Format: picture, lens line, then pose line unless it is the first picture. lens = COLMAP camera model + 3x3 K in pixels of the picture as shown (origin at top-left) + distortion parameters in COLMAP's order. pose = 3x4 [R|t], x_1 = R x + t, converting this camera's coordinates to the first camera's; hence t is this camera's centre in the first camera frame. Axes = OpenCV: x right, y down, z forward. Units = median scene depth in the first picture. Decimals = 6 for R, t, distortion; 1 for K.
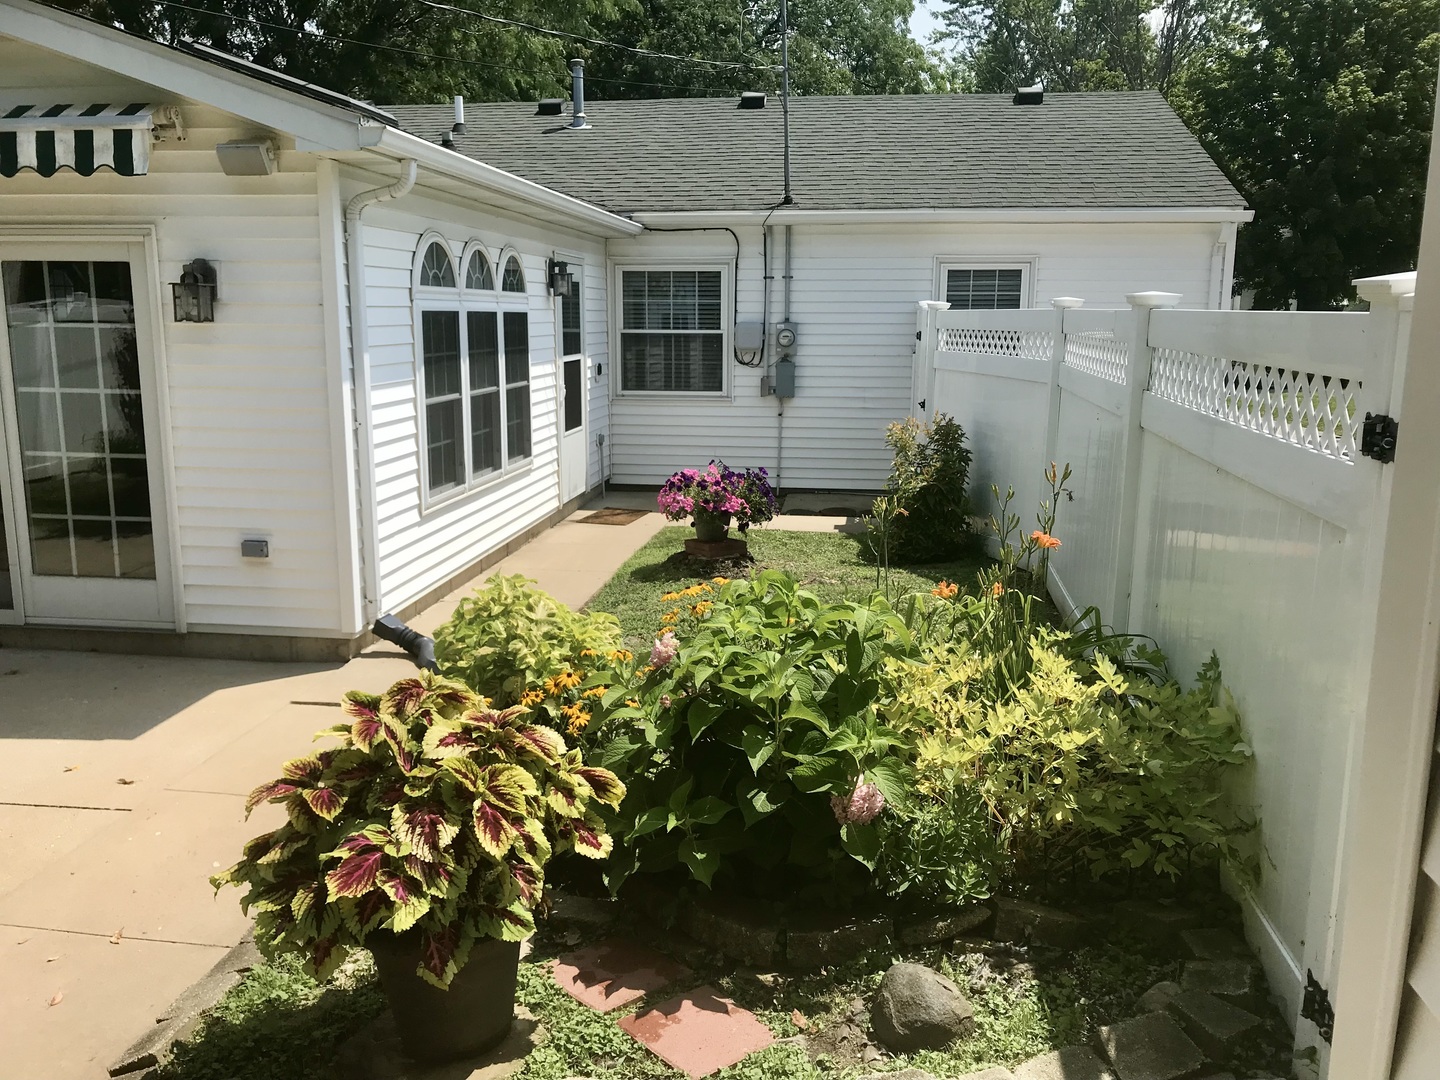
lens RADIAL K [[1183.8, 0, 718.9], [0, 1183.8, 537.6], [0, 0, 1]] dist [0.040426, -0.068685]
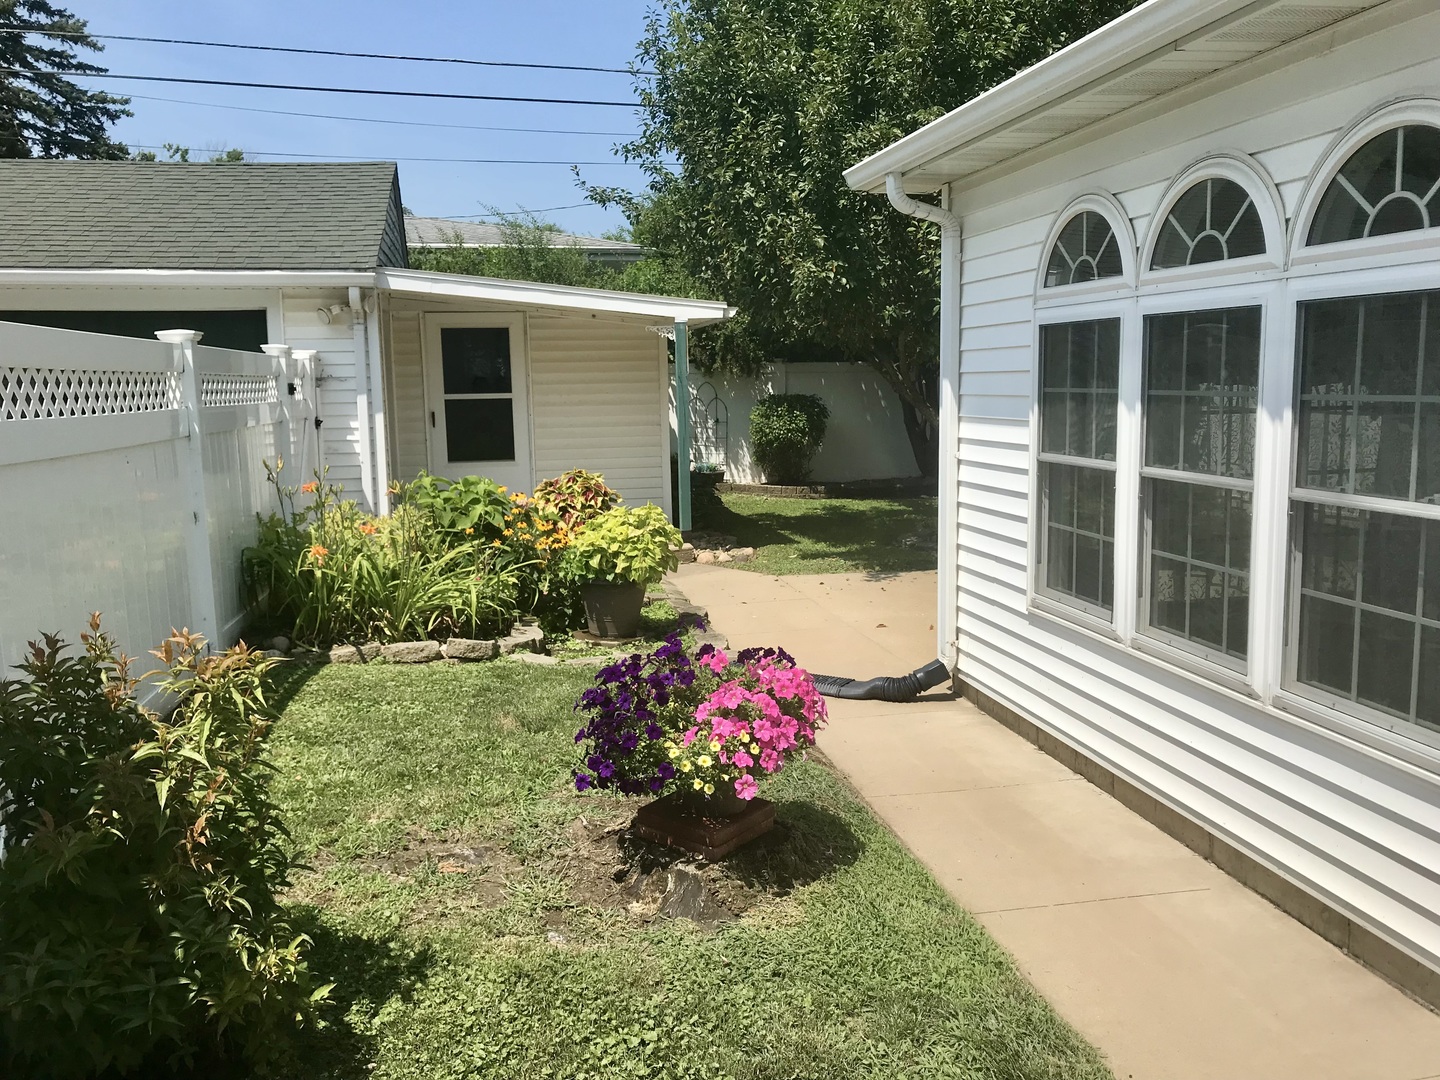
lens RADIAL K [[1183.8, 0, 718.7], [0, 1183.8, 550.9], [0, 0, 1]] dist [0.040426, -0.068685]
pose [[-0.943800, 0.062332, -0.324587, 0.154930], [-0.049000, 0.944816, 0.323915, -0.269807], [0.326865, 0.321616, -0.888663, 1.532334]]
